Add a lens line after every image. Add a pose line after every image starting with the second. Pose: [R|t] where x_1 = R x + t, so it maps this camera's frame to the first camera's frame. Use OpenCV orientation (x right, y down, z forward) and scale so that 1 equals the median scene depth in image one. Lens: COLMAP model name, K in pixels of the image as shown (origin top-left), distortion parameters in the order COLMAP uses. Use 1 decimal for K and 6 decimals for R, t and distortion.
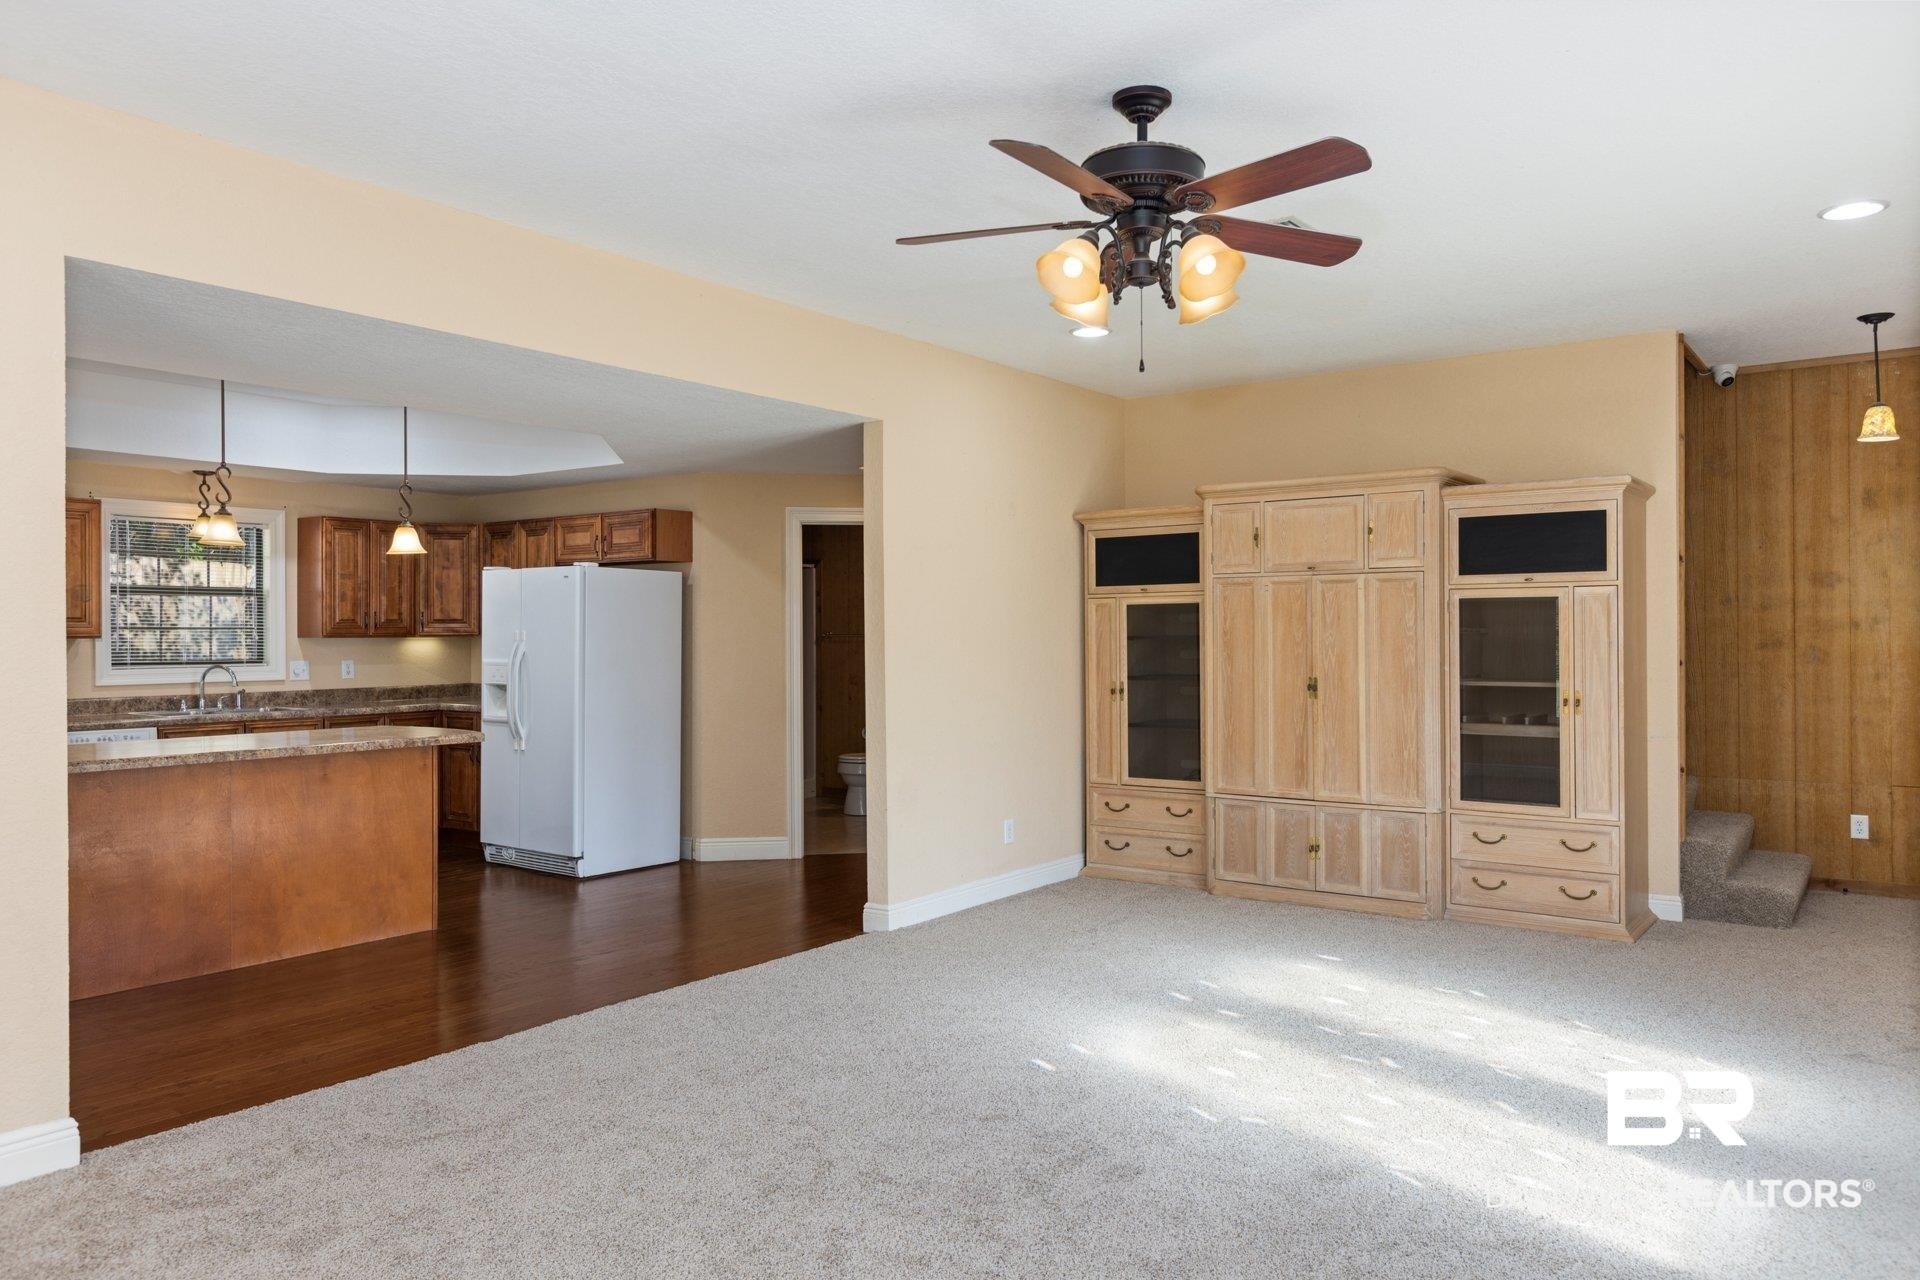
lens RADIAL K [[1299.6, 0, 960.9], [0, 1299.6, 636.6], [0, 0, 1]] dist [-0.009117, 0.001456]
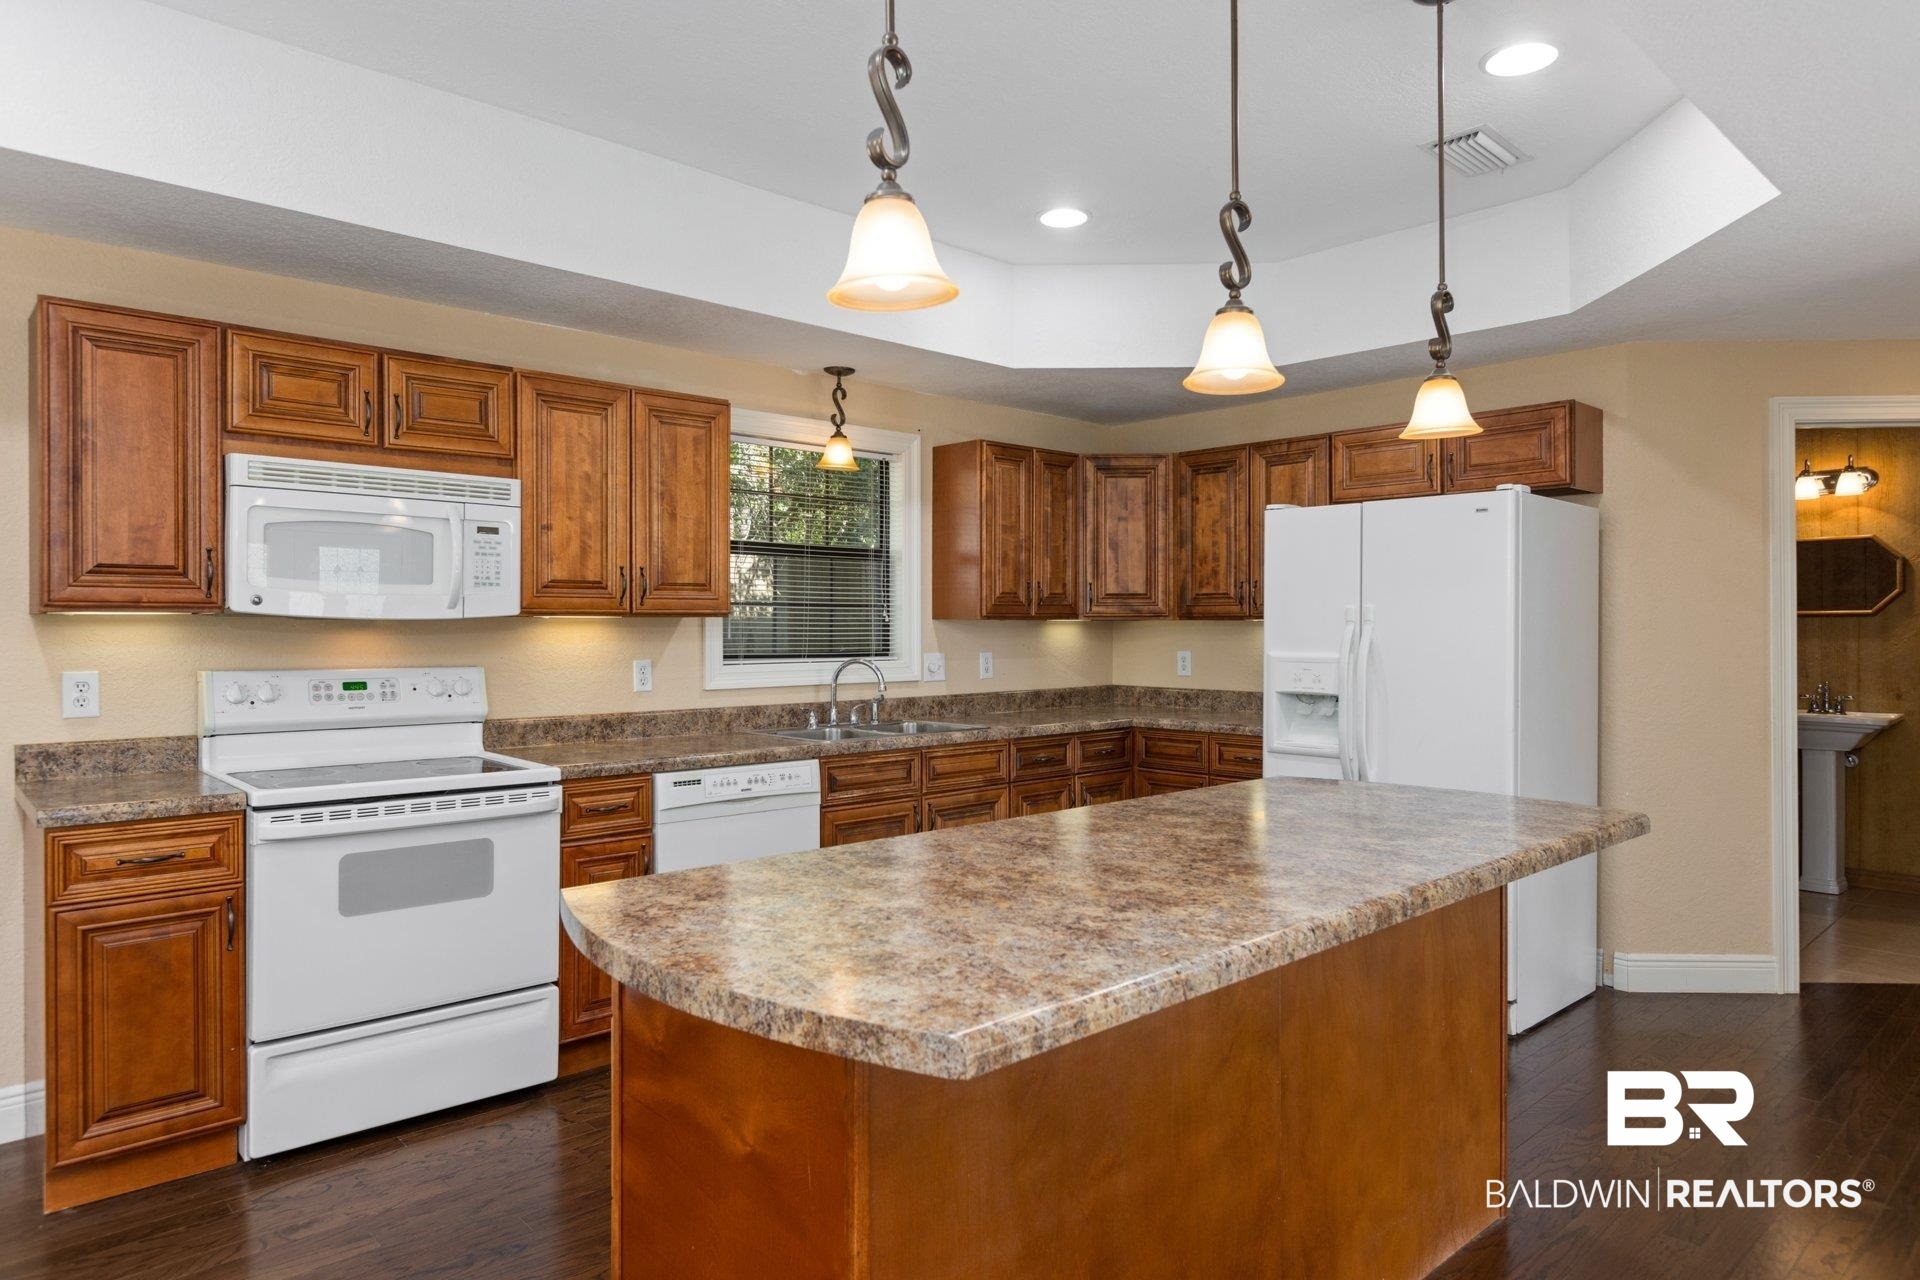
lens RADIAL K [[1149.5, 0, 956.3], [0, 1149.5, 633.1], [0, 0, 1]] dist [-0.009854, 0.006010]
pose [[0.982166, 0.001445, -0.188008, -0.481668], [-0.001302, 0.999999, 0.000882, 0.009276], [0.188009, -0.000622, 0.982167, 0.501220]]
